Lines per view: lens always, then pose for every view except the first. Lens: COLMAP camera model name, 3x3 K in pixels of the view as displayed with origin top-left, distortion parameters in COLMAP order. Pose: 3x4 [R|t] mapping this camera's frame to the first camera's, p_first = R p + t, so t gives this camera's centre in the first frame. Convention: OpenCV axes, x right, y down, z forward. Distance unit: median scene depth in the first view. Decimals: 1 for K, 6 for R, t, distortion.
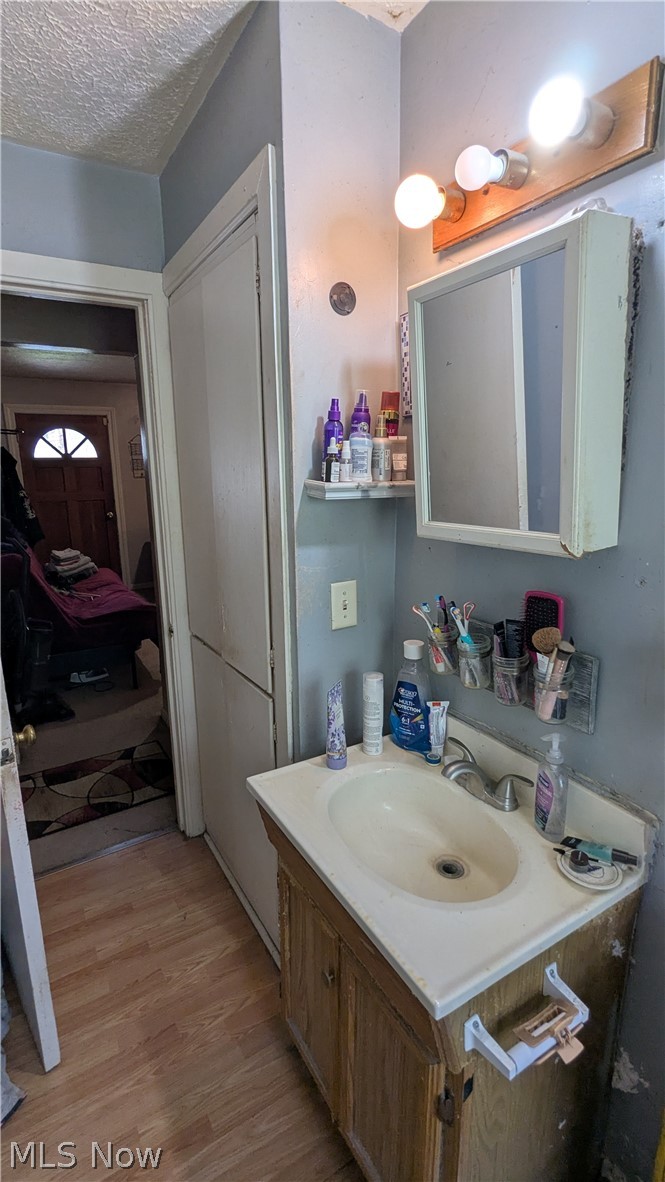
lens RADIAL K [[560.2, 0, 332.0], [0, 560.2, 589.8], [0, 0, 1]] dist [0.004910, 0.000347]
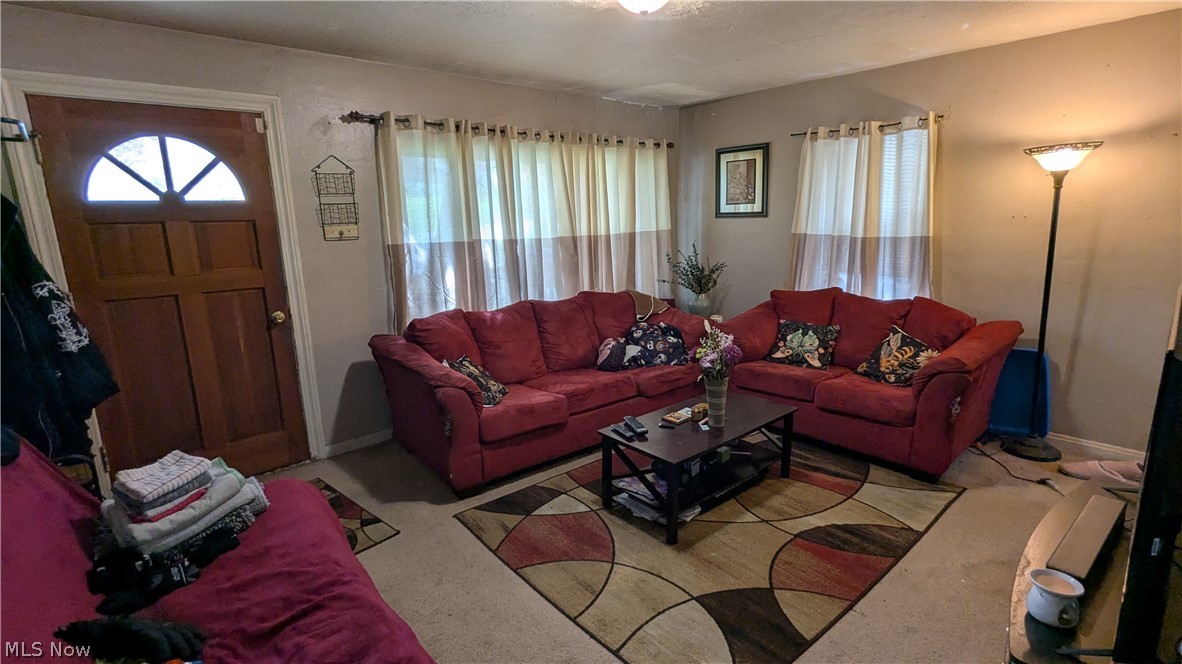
lens RADIAL K [[560.2, 0, 592.4], [0, 560.2, 330.9], [0, 0, 1]] dist [0.004910, 0.000347]
pose [[0.984688, -0.050009, 0.166997, -0.220369], [0.053684, 0.998404, -0.017561, -0.104815], [-0.165853, 0.026258, 0.985801, 0.500683]]
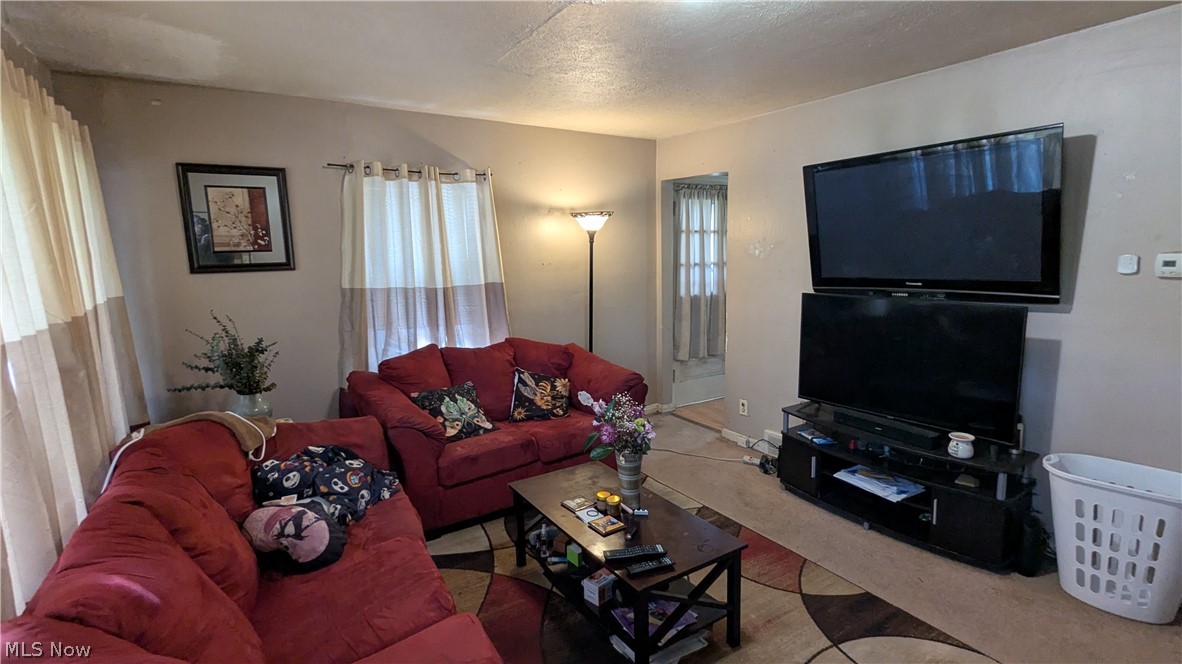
lens RADIAL K [[560.2, 0, 589.0], [0, 560.2, 334.4], [0, 0, 1]] dist [0.004910, 0.000347]
pose [[-0.033682, -0.145742, 0.988749, -0.470726], [0.240860, 0.958968, 0.149557, -0.241358], [-0.969975, 0.243187, 0.002803, 1.063866]]
